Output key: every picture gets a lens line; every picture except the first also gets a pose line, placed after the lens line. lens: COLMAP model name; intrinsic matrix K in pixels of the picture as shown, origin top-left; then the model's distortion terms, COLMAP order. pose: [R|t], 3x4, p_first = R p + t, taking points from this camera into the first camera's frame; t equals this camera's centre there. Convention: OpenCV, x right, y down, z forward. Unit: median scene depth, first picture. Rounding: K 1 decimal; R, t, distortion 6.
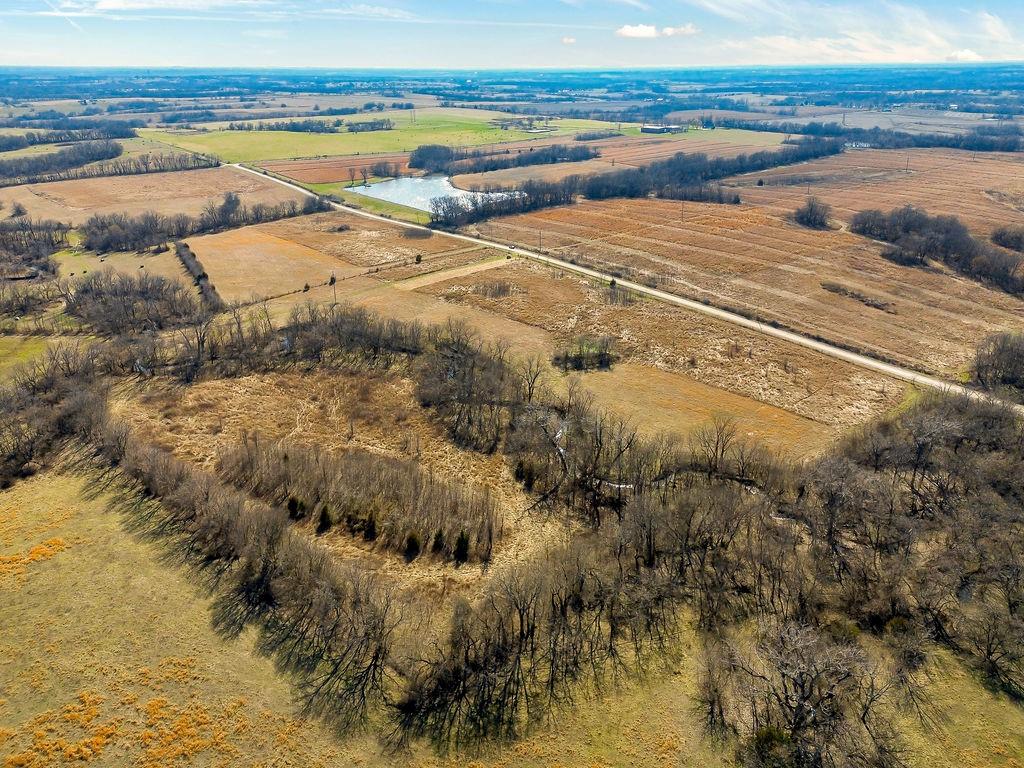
lens RADIAL K [[735.8, 0, 512.0], [0, 735.8, 384.0], [0, 0, 1]] dist [0.076819, -0.071027]
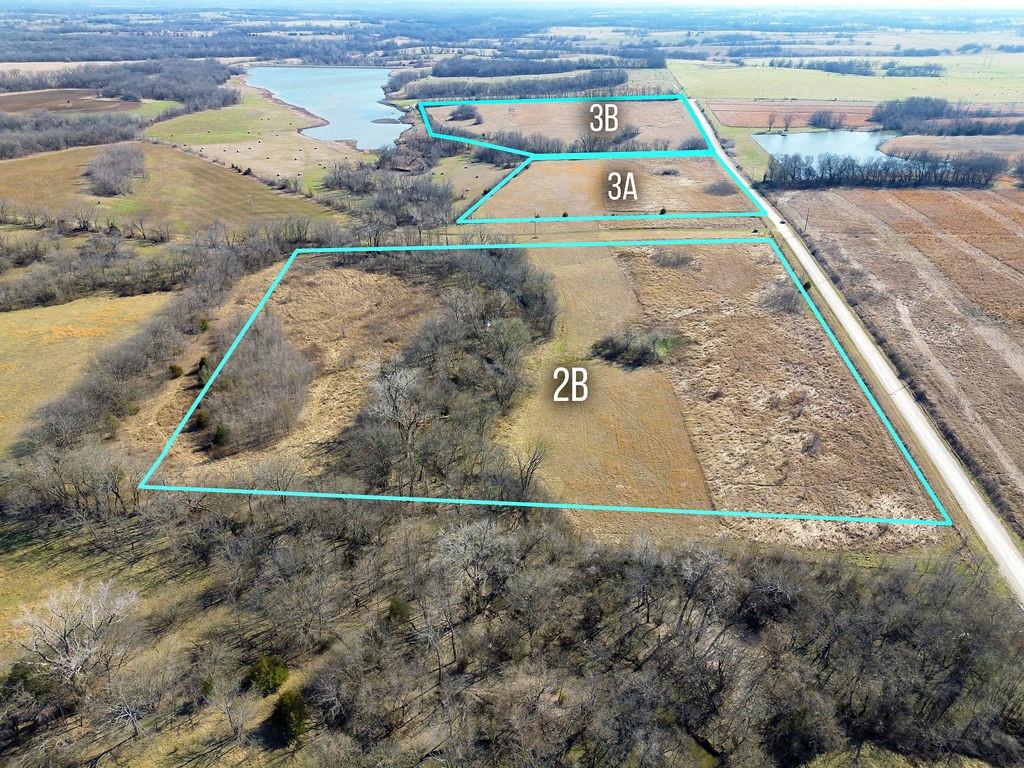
lens RADIAL K [[723.3, 0, 512.0], [0, 723.3, 384.0], [0, 0, 1]] dist [0.056555, -0.041658]
pose [[0.707424, 0.339061, -0.620152, 0.495596], [-0.288004, 0.939558, 0.185159, -0.105977], [0.645449, 0.047621, 0.762317, 0.239962]]
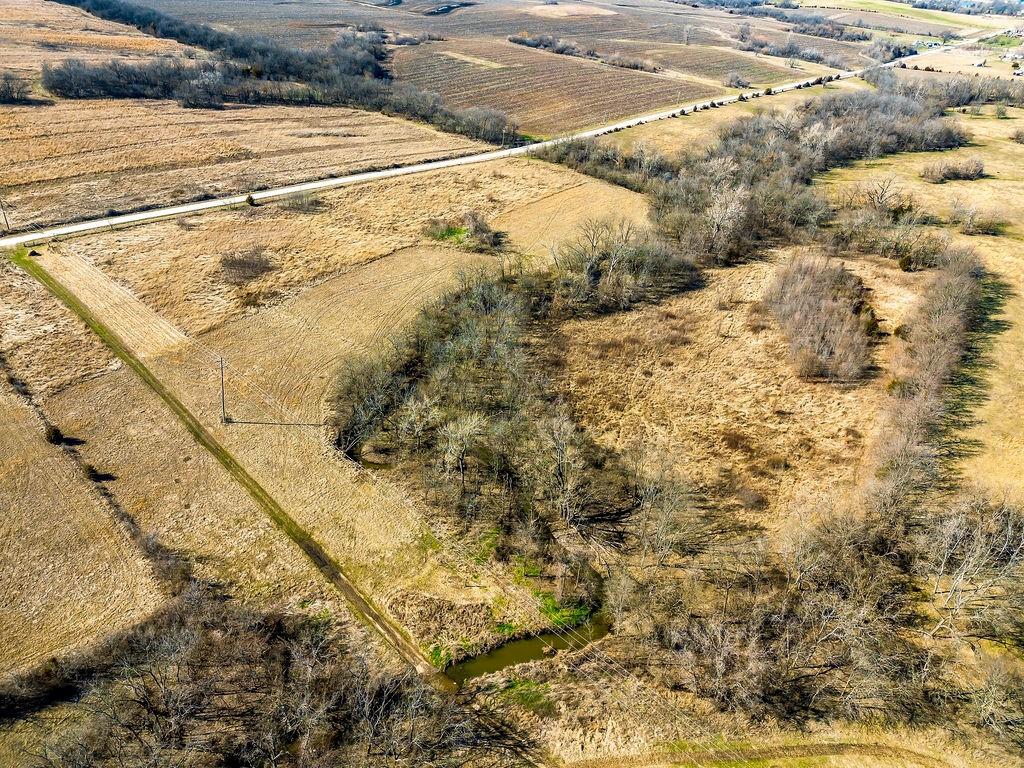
lens RADIAL K [[723.3, 0, 512.0], [0, 723.3, 384.0], [0, 0, 1]] dist [0.056555, -0.041658]
pose [[-0.171534, -0.522449, 0.835239, -0.727028], [0.334609, 0.766510, 0.548177, -0.359702], [-0.926614, 0.373510, 0.043334, 0.903072]]
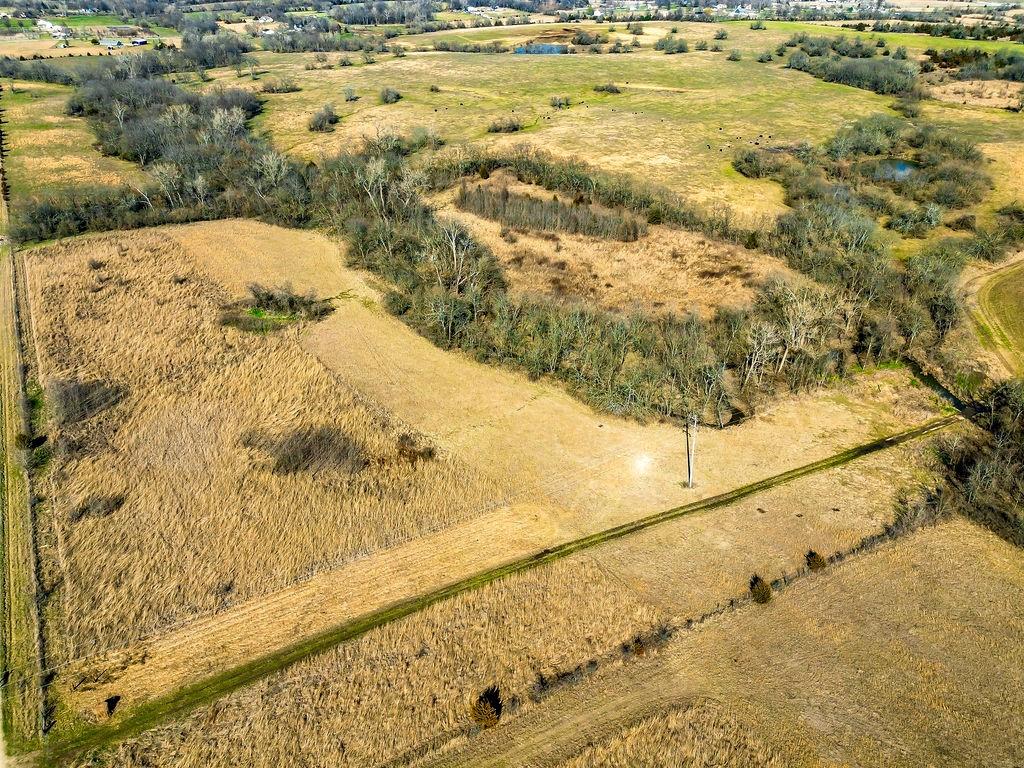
lens RADIAL K [[742.1, 0, 514.6], [0, 742.1, 357.2], [0, 0, 1]] dist [0.055743, -0.035565]
pose [[-0.993777, -0.046491, 0.101222, -0.201944], [0.050672, 0.620569, 0.782513, -0.551738], [-0.099195, 0.782772, -0.614352, 1.366117]]
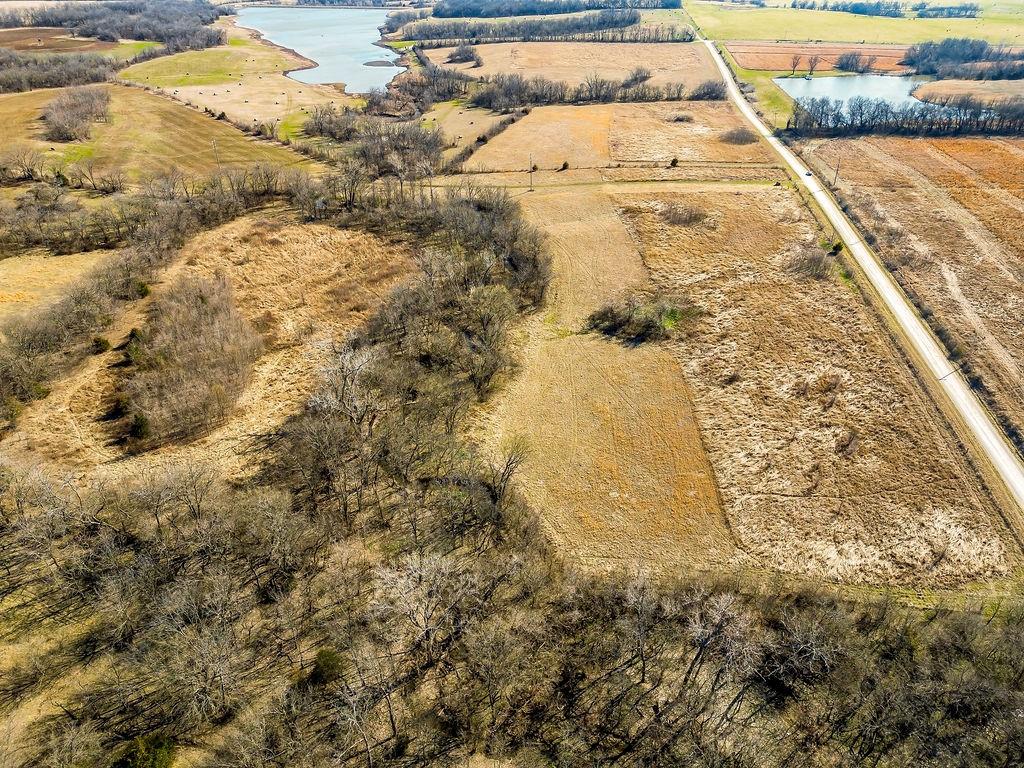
lens RADIAL K [[723.3, 0, 512.0], [0, 723.3, 384.0], [0, 0, 1]] dist [0.056555, -0.041658]
pose [[0.698269, 0.380649, -0.606240, 0.442252], [-0.292673, 0.924690, 0.243497, -0.110957], [0.653271, 0.007404, 0.757088, 0.330842]]
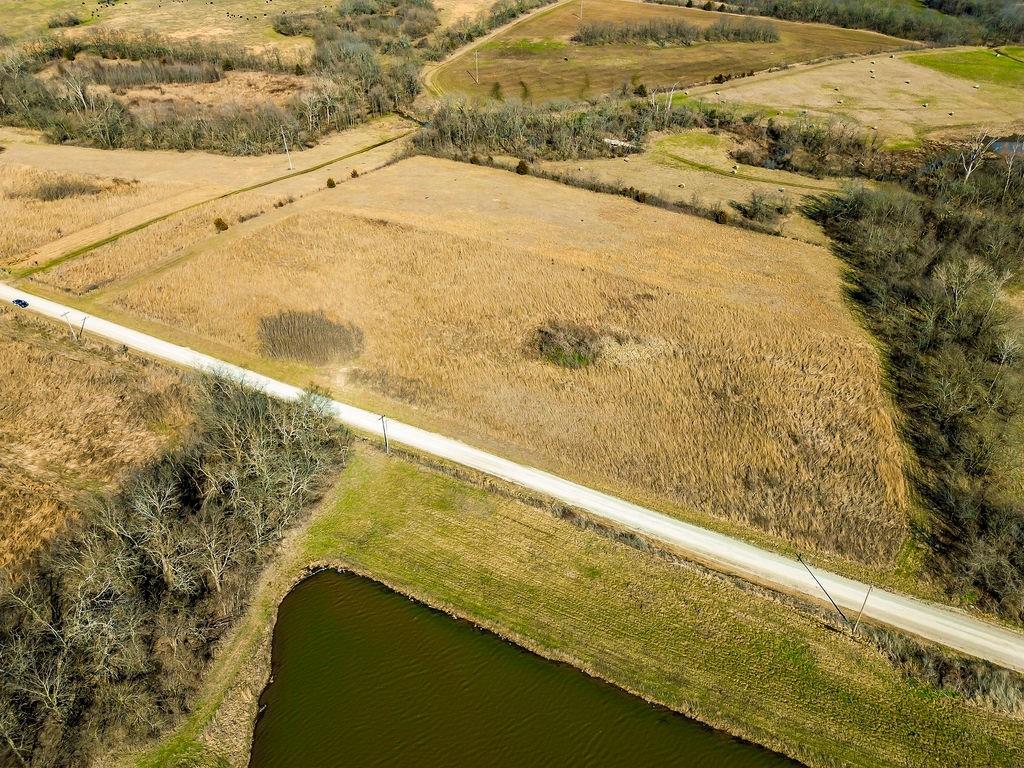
lens RADIAL K [[723.3, 0, 512.0], [0, 723.3, 384.0], [0, 0, 1]] dist [0.056555, -0.041658]
pose [[-0.901044, 0.262801, -0.345045, -0.134416], [-0.164586, 0.528859, 0.832598, -0.771175], [0.401288, 0.806997, -0.433272, 1.837104]]
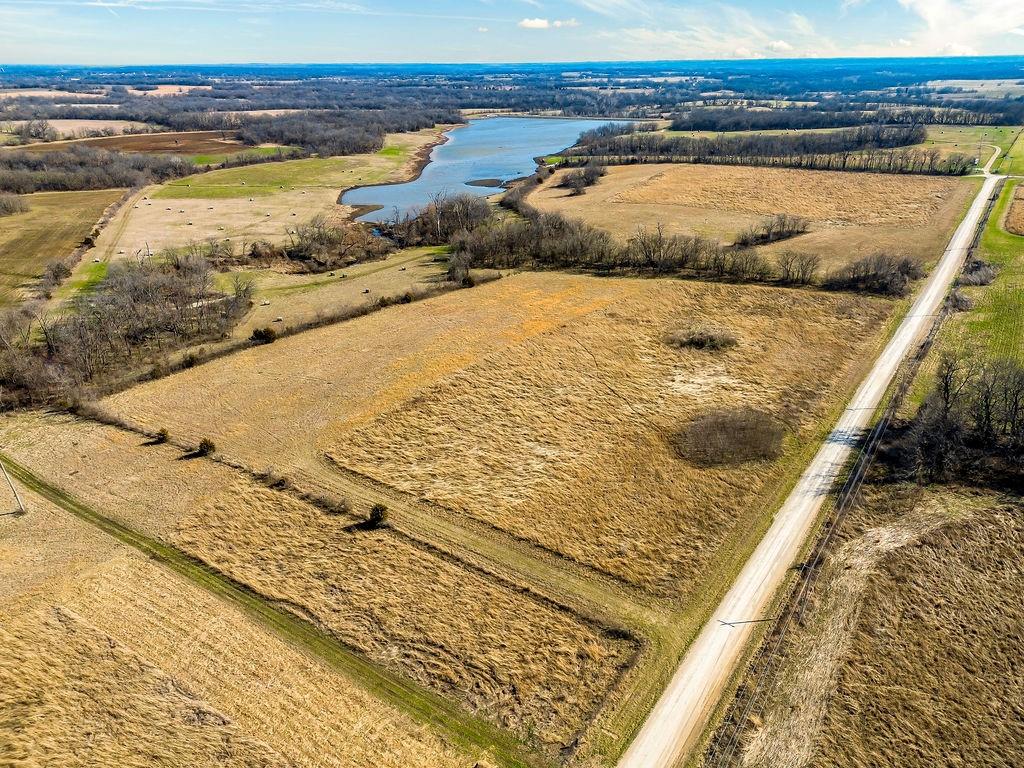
lens RADIAL K [[723.3, 0, 512.0], [0, 723.3, 384.0], [0, 0, 1]] dist [0.056555, -0.041658]
pose [[0.293537, 0.390400, -0.872596, 0.156818], [-0.373460, 0.887100, 0.271259, -0.407947], [0.879979, 0.246255, 0.406196, 1.185159]]
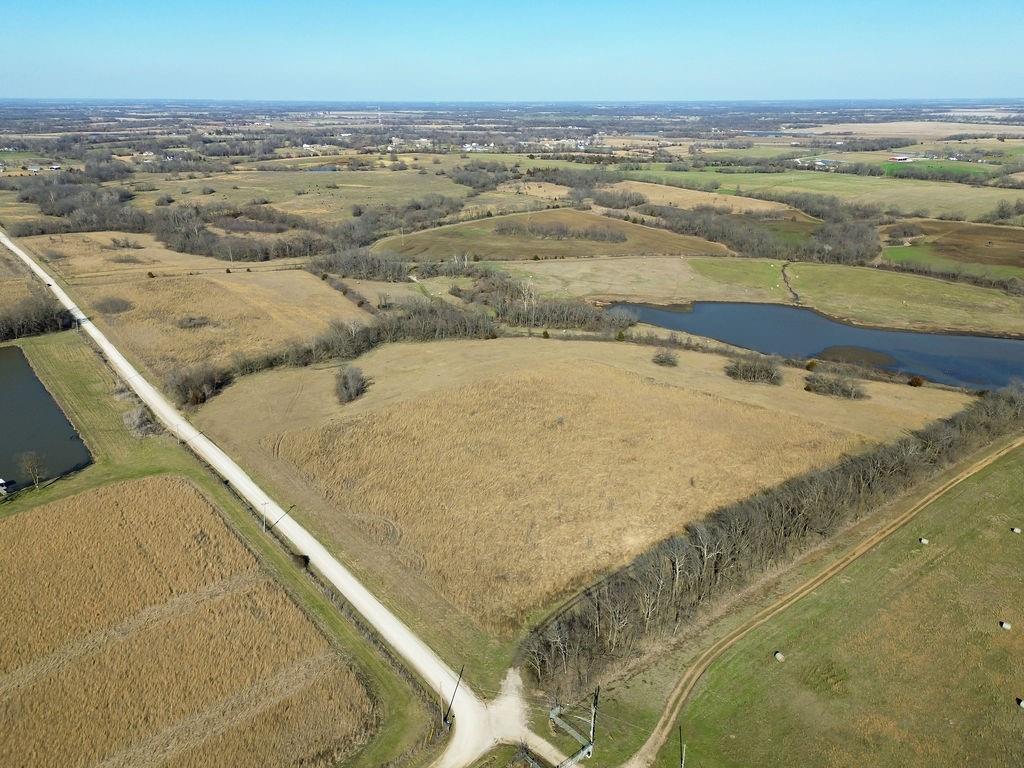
lens RADIAL K [[735.8, 0, 512.0], [0, 735.8, 384.0], [0, 0, 1]] dist [0.076819, -0.071027]
pose [[-0.999948, 0.009189, -0.004532, -0.928950], [0.003350, 0.711221, 0.702960, -1.174539], [0.009683, 0.702908, -0.711215, 2.602635]]
